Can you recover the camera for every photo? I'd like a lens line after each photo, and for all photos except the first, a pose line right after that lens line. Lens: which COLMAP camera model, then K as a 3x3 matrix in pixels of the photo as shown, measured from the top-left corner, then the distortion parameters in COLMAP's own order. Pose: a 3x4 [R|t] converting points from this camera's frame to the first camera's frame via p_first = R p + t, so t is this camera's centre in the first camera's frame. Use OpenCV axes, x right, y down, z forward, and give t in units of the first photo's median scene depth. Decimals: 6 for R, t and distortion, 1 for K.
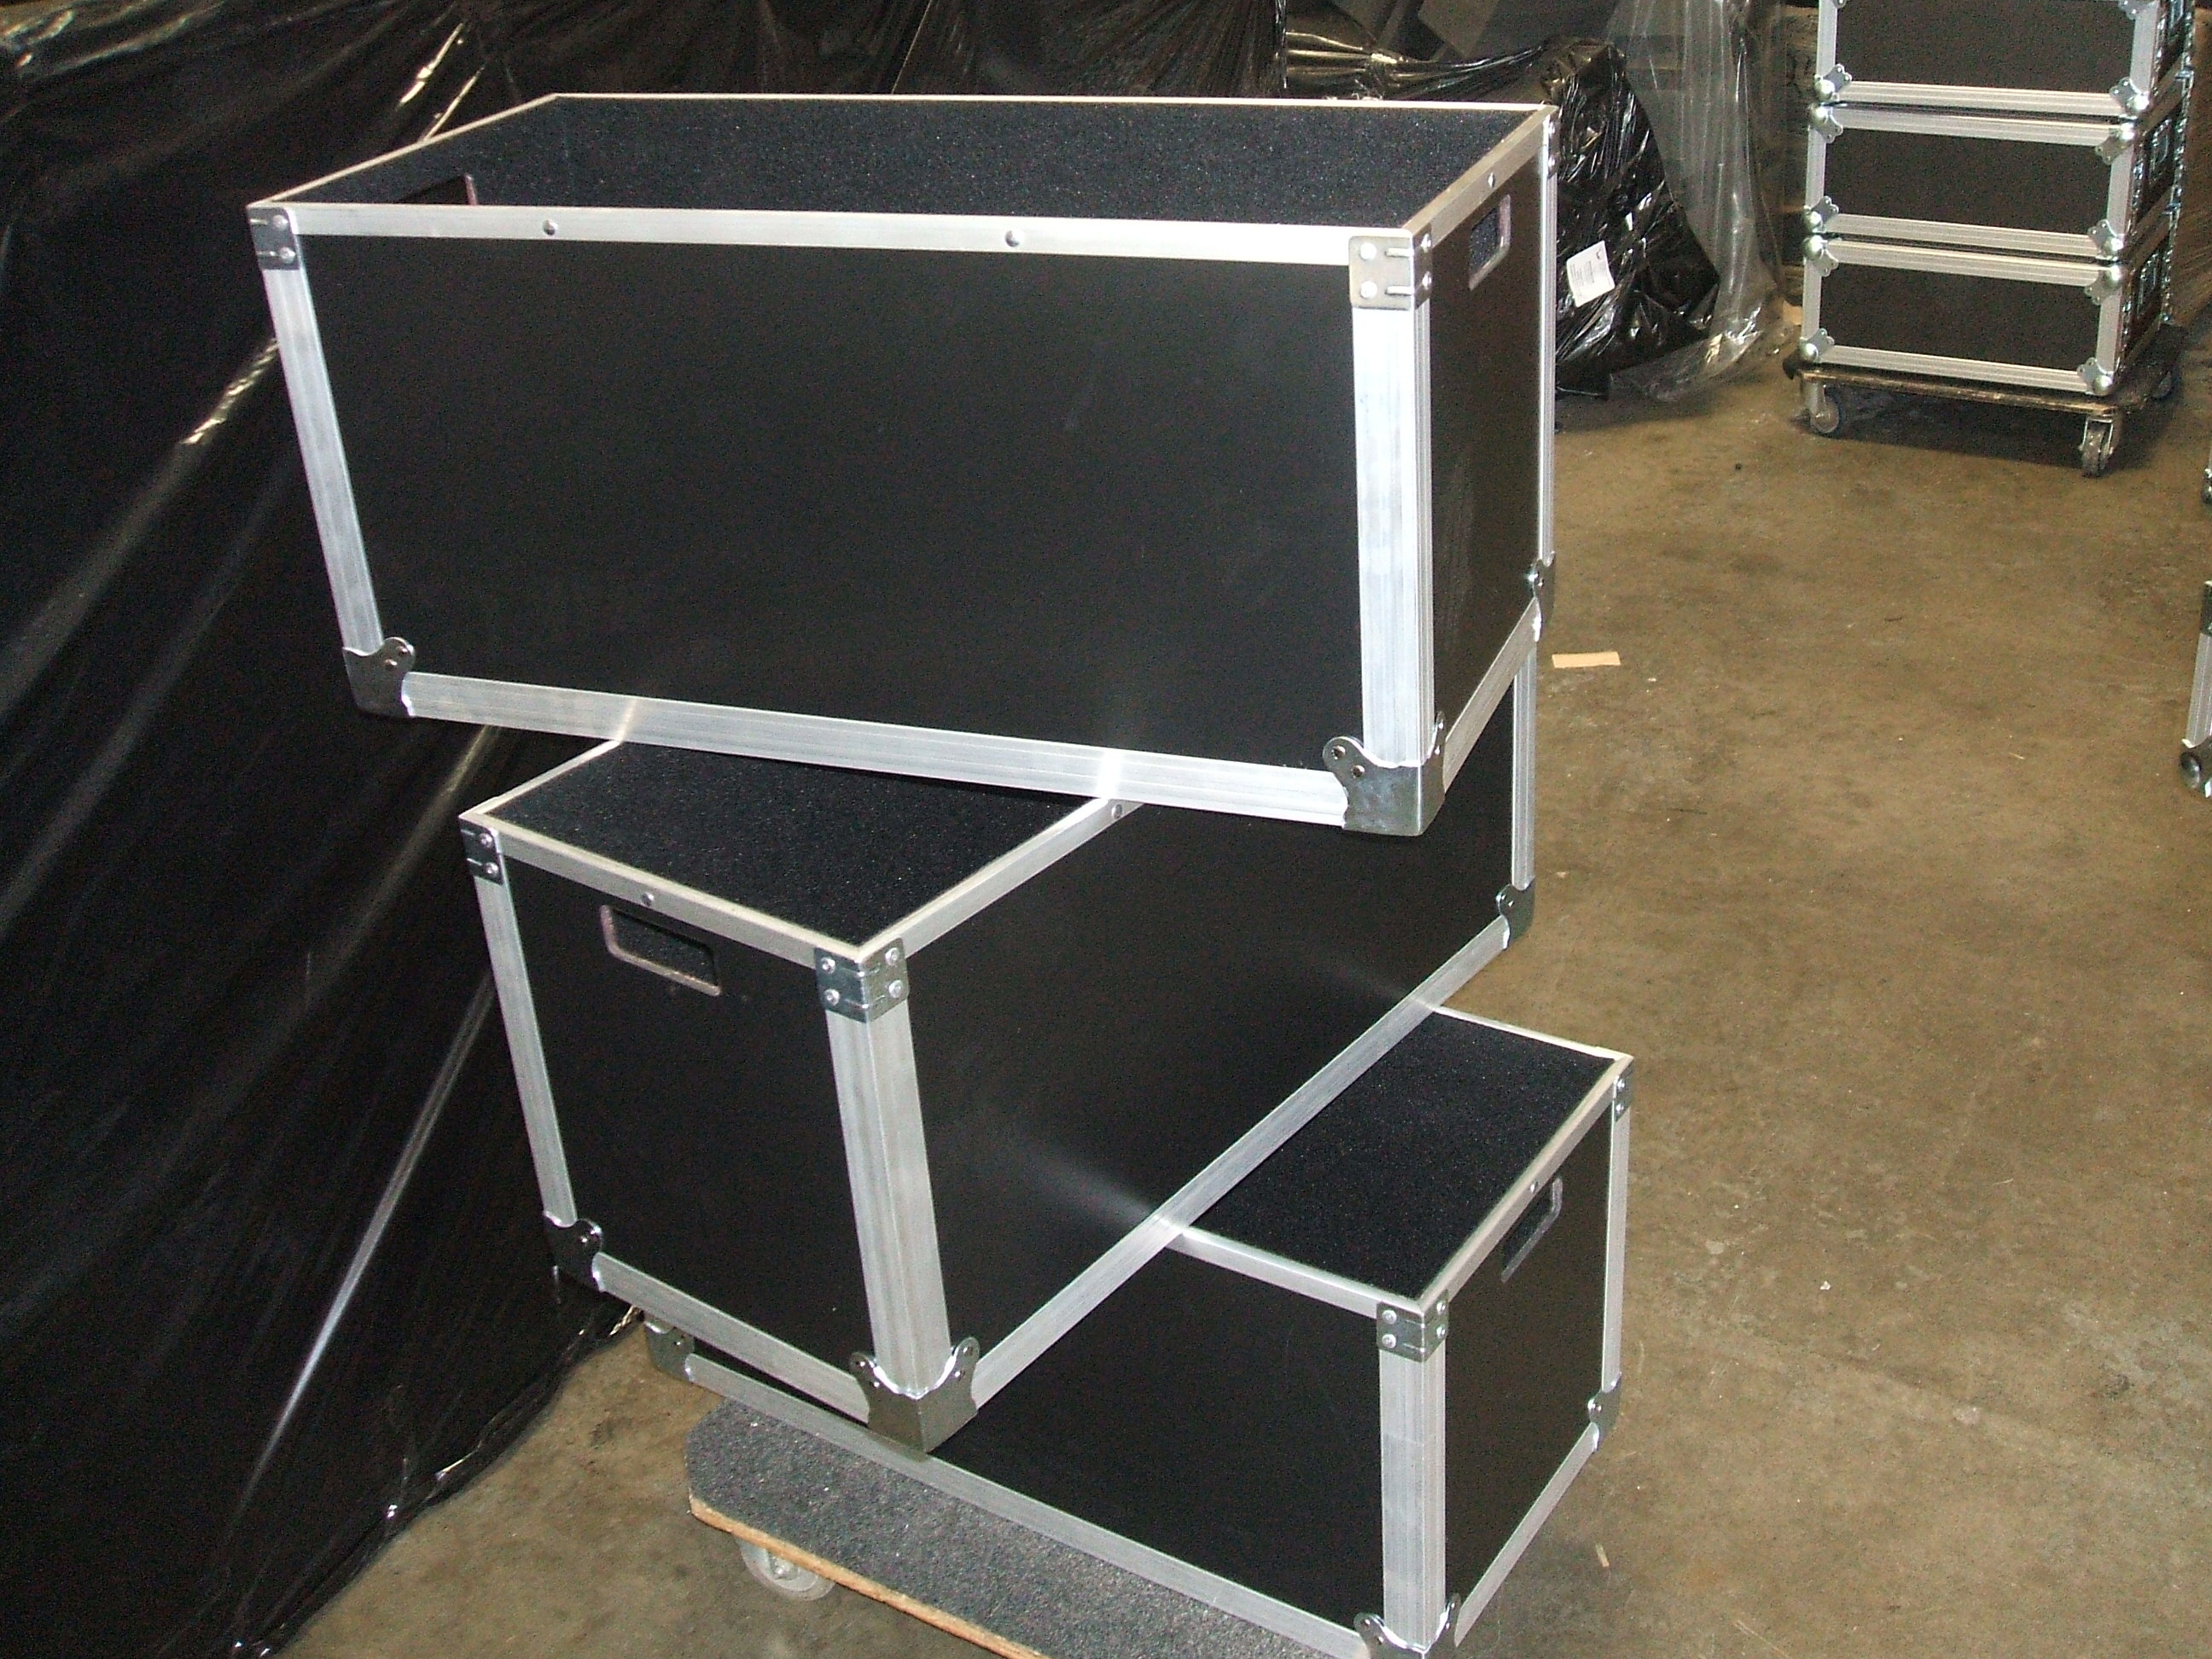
lens RADIAL K [[2435.3, 0, 1106.0], [0, 2435.3, 829.5], [0, 0, 1]] dist [0.025929, 0.007652]
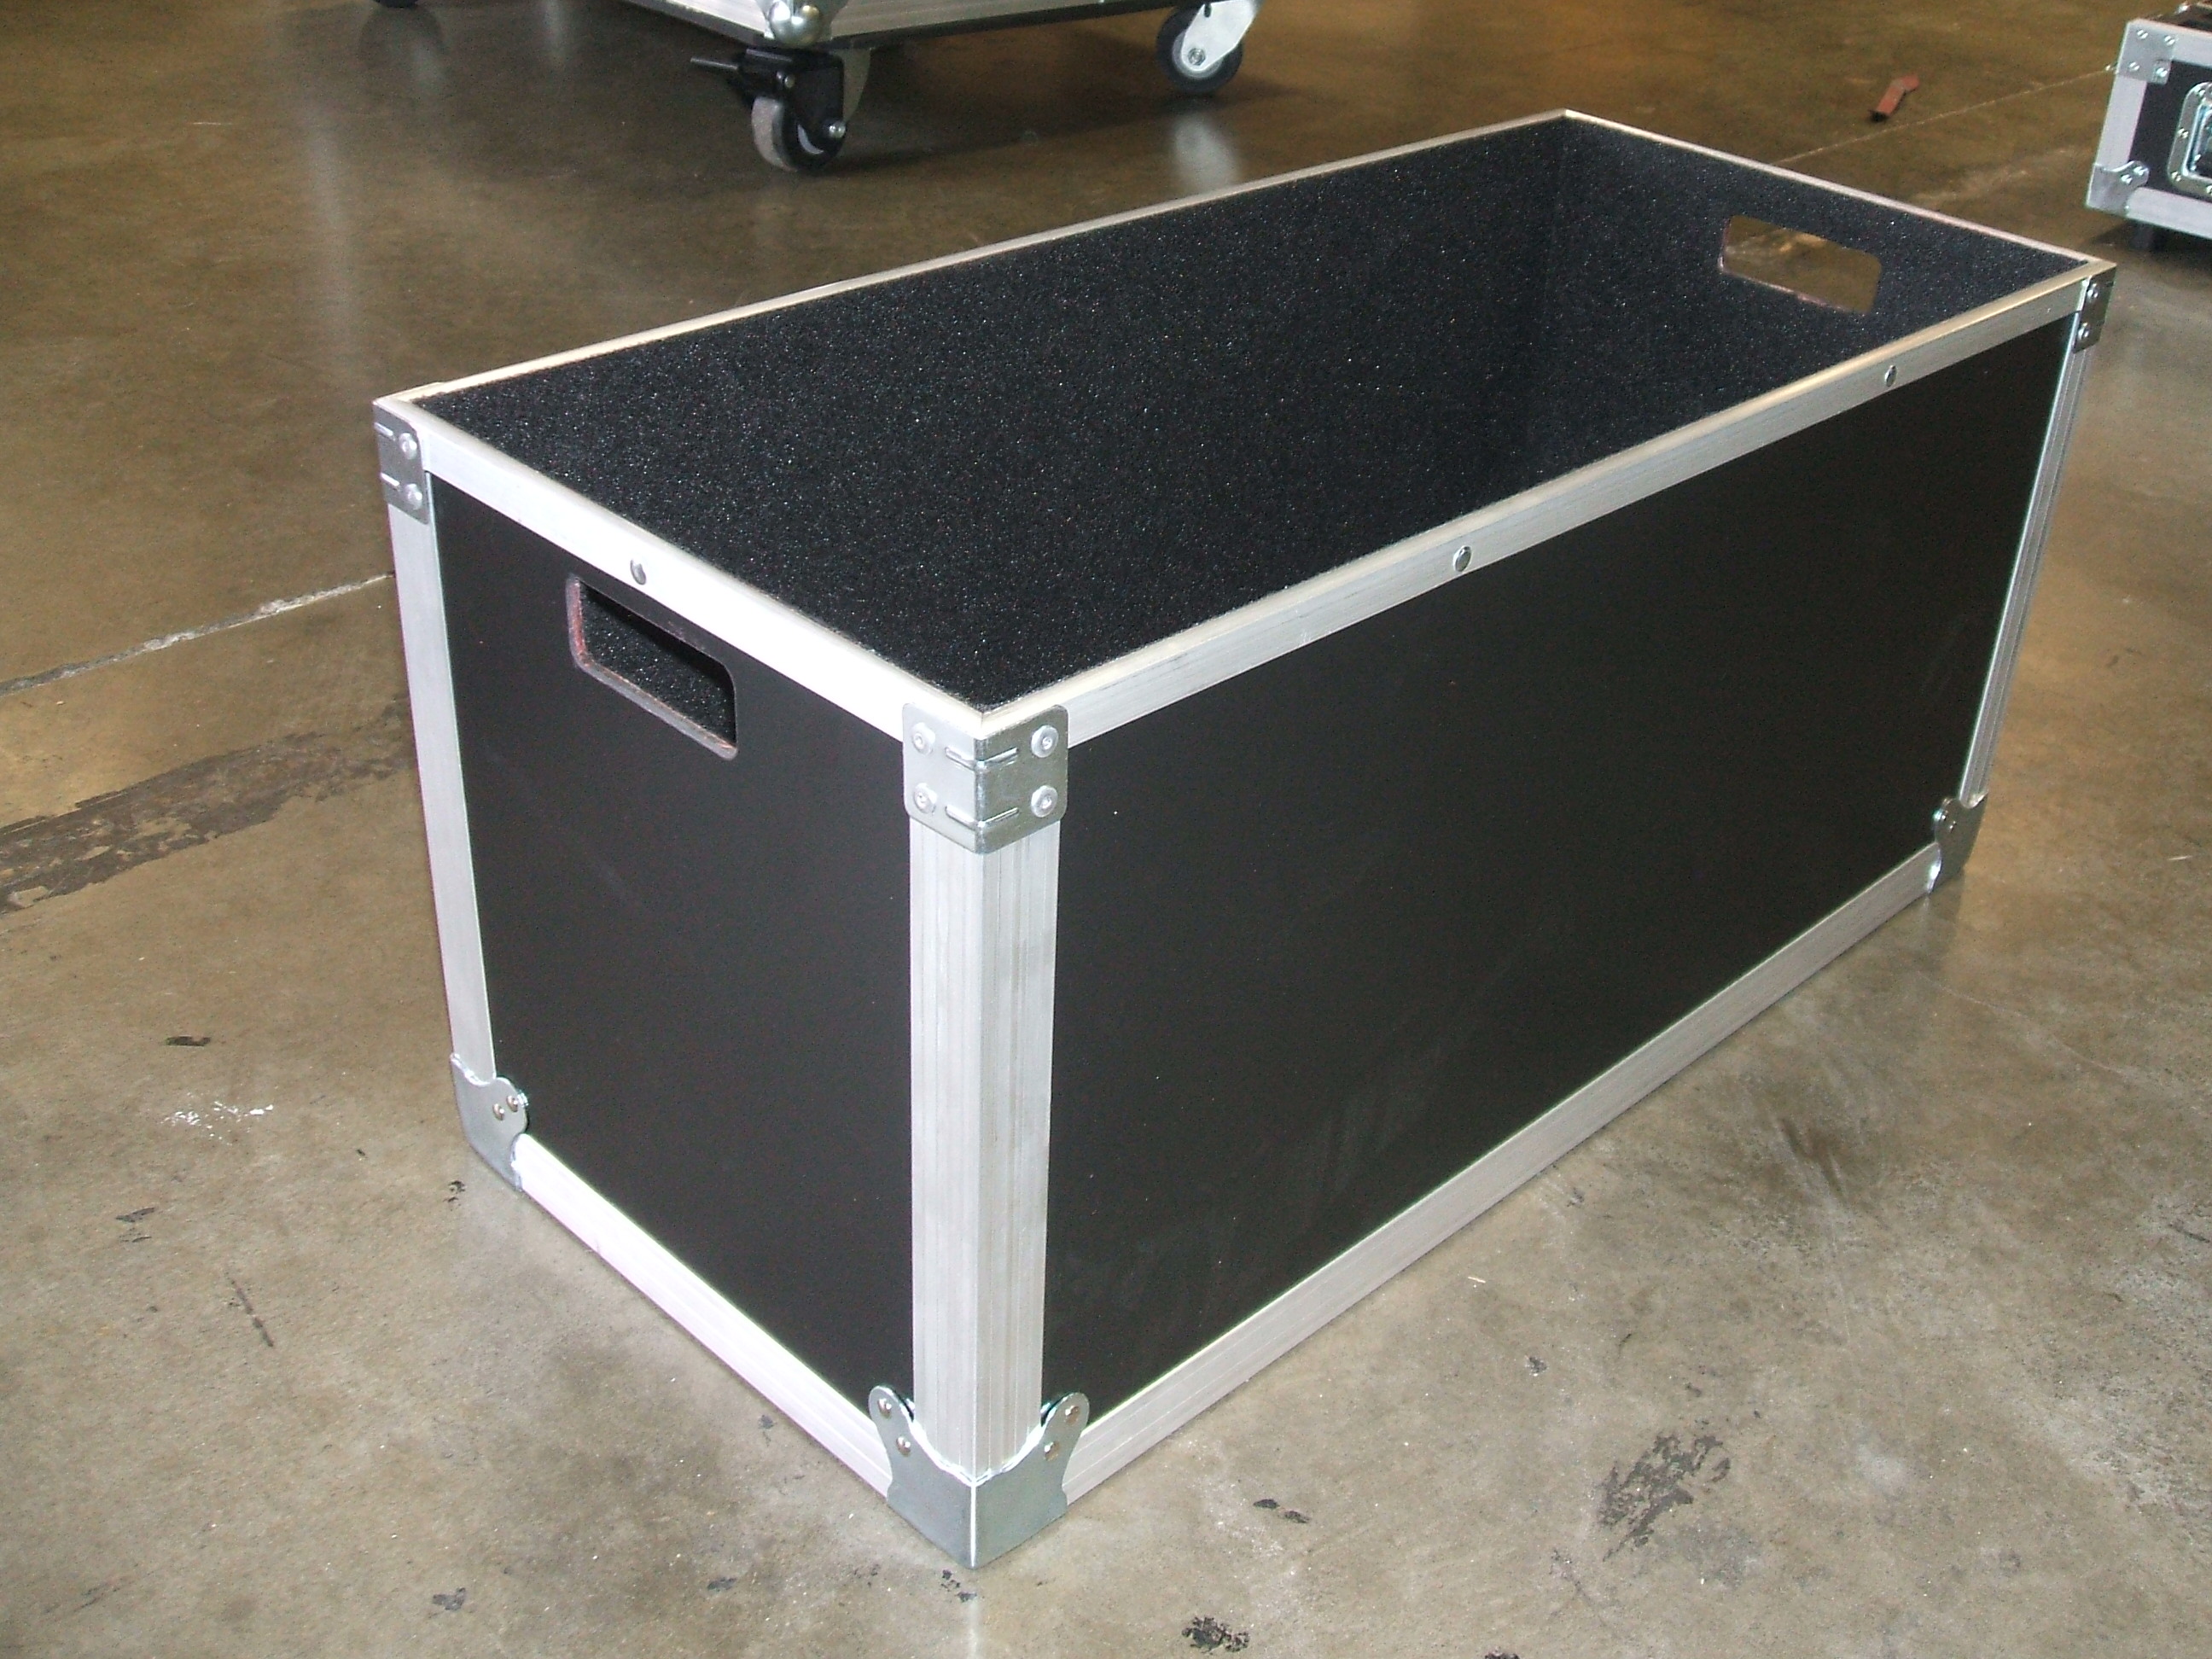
lens RADIAL K [[2435.3, 0, 1106.0], [0, 2435.3, 829.5], [0, 0, 1]] dist [0.025929, 0.007652]
pose [[0.984920, 0.161369, -0.062387, -0.033409], [-0.157003, 0.985148, 0.069518, 0.028659], [0.072679, -0.058675, 0.995628, 0.412470]]
